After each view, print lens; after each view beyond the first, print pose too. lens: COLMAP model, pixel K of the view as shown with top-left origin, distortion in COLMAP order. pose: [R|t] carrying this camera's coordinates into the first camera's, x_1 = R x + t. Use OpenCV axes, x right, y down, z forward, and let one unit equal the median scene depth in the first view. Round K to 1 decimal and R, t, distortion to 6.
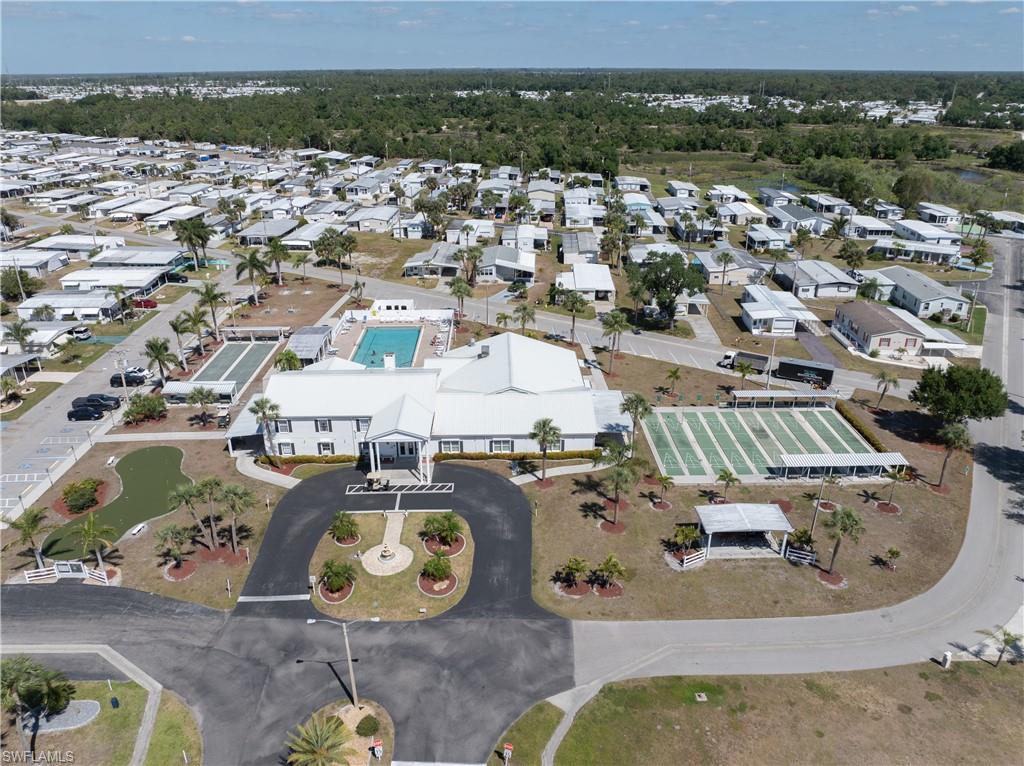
lens RADIAL K [[711.5, 0, 512.0], [0, 711.5, 383.0], [0, 0, 1]] dist [-0.026175, -0.001234]
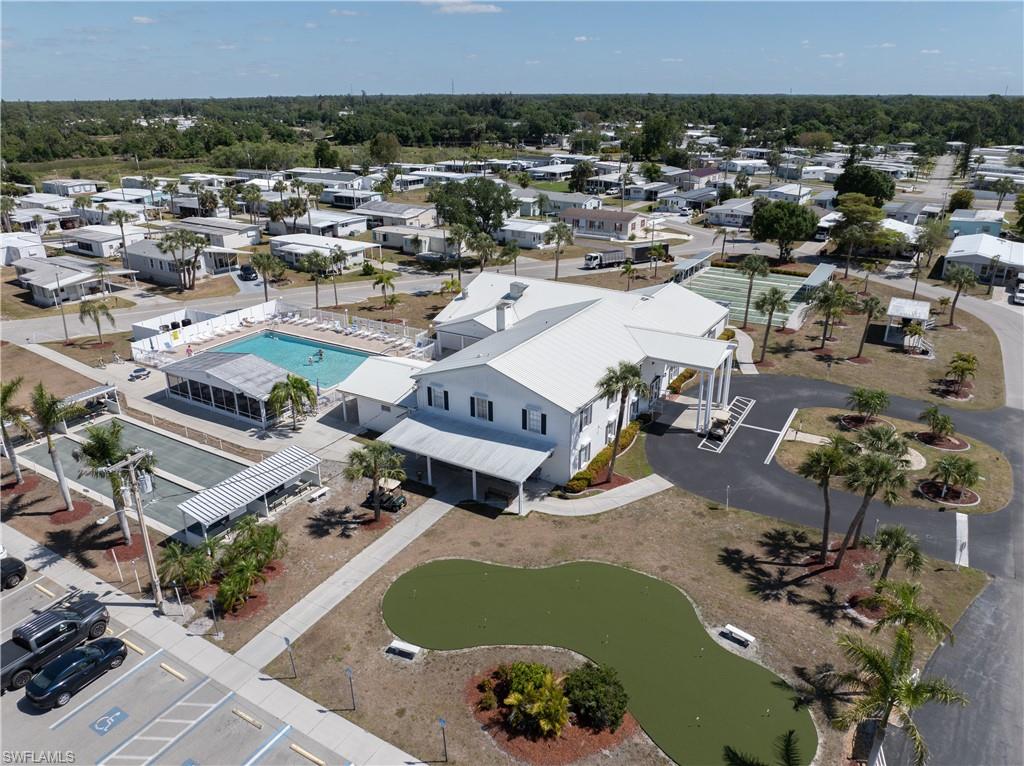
lens RADIAL K [[711.5, 0, 512.0], [0, 711.5, 383.0], [0, 0, 1]] dist [-0.026175, -0.001234]
pose [[0.533975, -0.316140, 0.784173, -0.789401], [0.345283, 0.928138, 0.139063, -0.068129], [-0.771784, 0.196506, 0.604760, 0.655970]]
